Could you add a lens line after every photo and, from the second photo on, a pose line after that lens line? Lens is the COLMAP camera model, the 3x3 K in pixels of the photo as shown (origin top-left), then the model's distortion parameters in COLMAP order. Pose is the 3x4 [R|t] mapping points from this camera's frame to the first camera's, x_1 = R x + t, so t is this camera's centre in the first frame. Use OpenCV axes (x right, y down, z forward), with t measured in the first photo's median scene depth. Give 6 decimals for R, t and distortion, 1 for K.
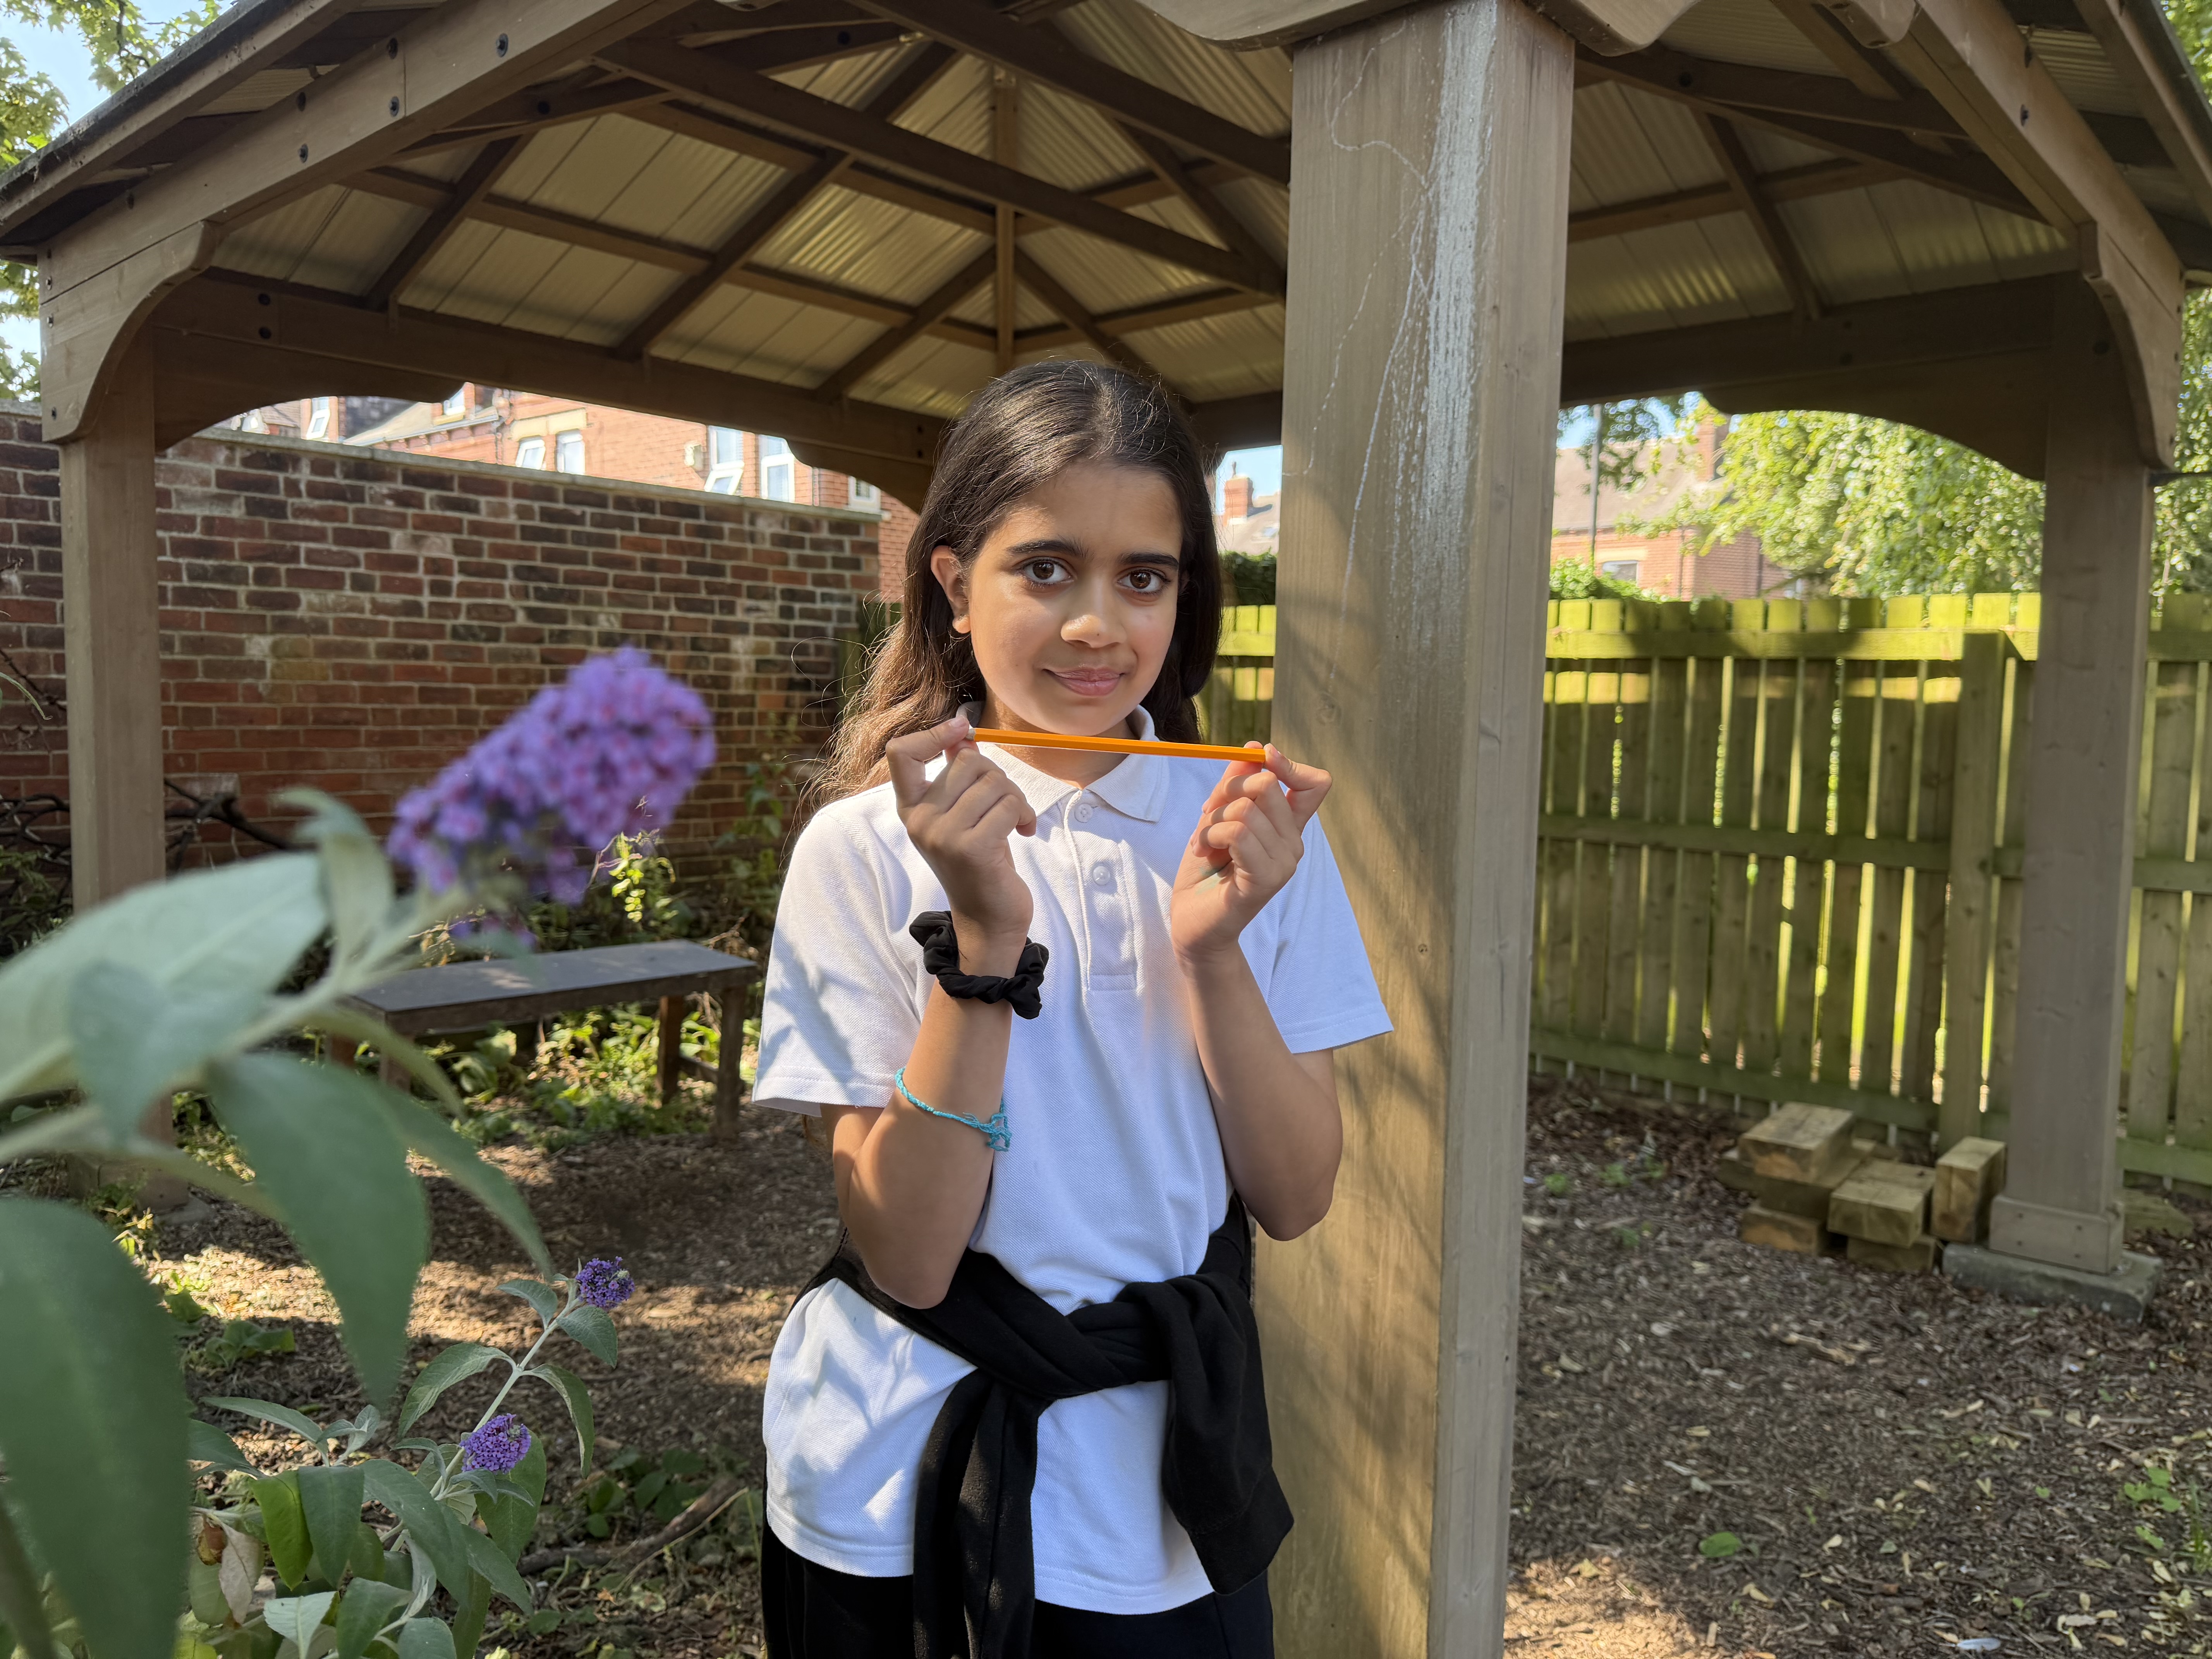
lens RADIAL K [[1554.3, 0, 1081.2], [0, 1554.3, 820.8], [0, 0, 1]] dist [0.005566, -0.009178]
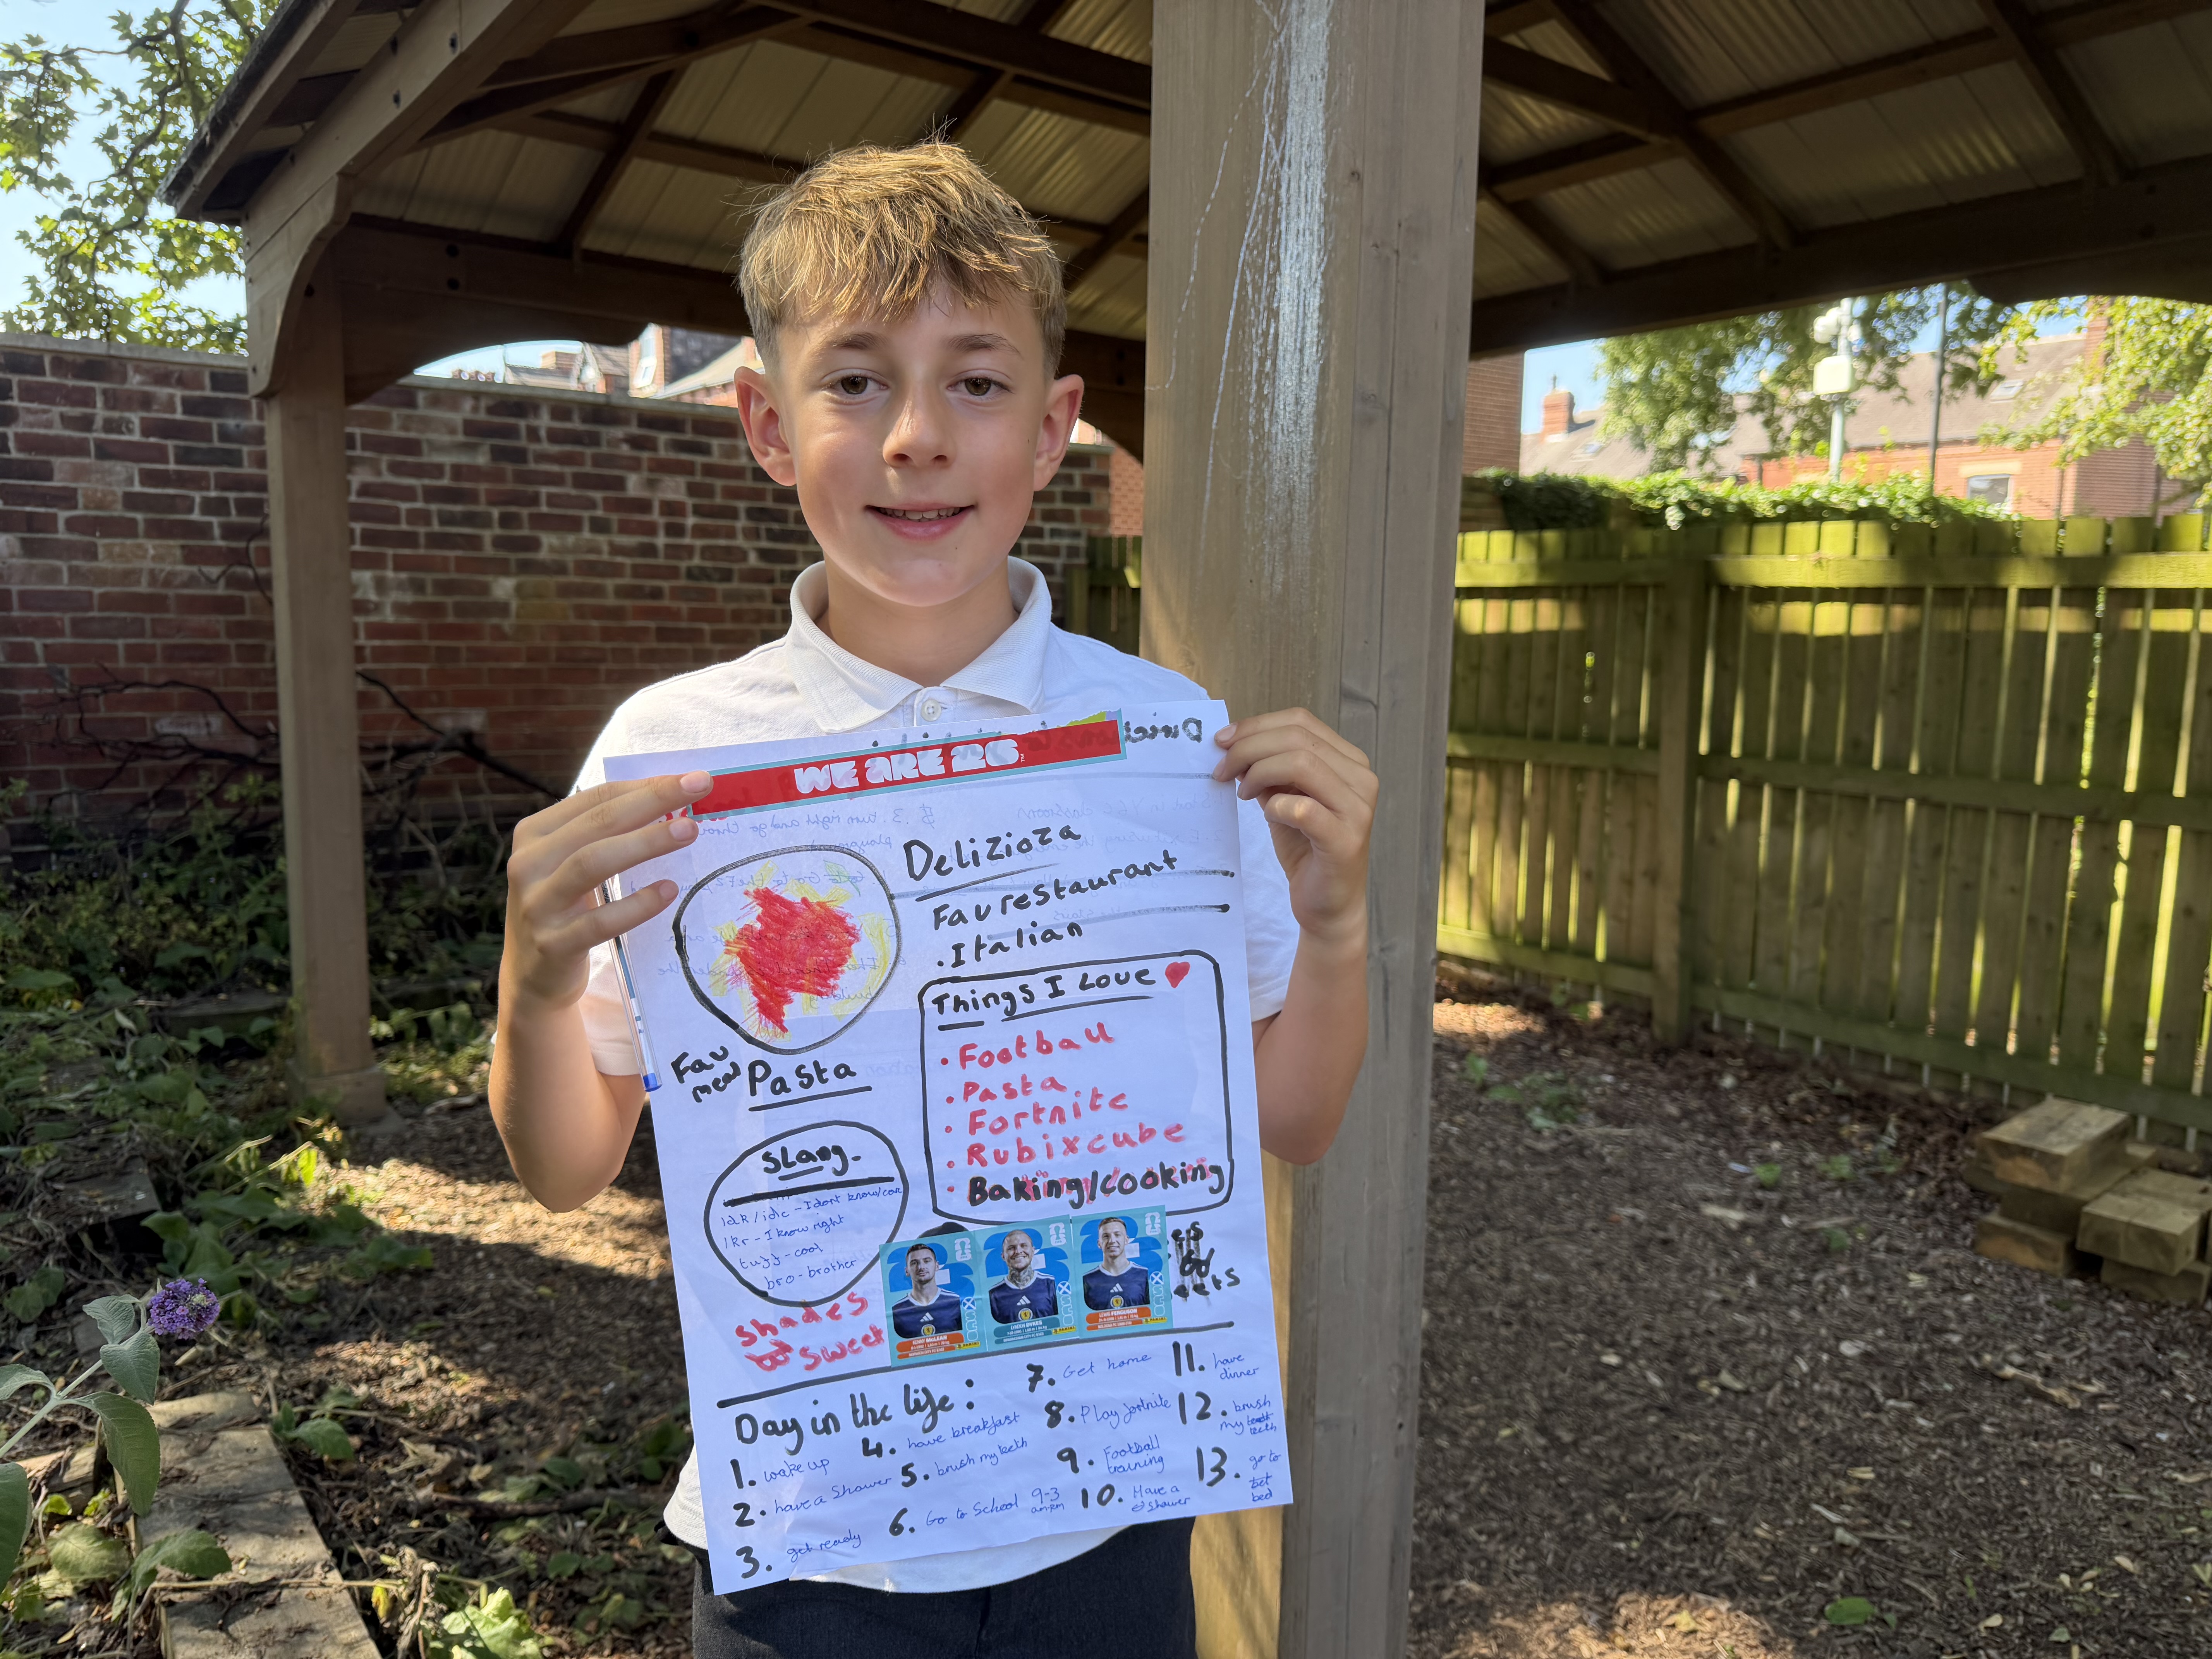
lens RADIAL K [[1563.6, 0, 1080.5], [0, 1563.6, 825.0], [0, 0, 1]] dist [0.000760, -0.006311]
pose [[0.982521, 0.019096, -0.185171, 0.091390], [-0.010759, 0.998887, 0.045924, -0.007999], [0.185842, -0.043129, 0.981633, 0.049393]]
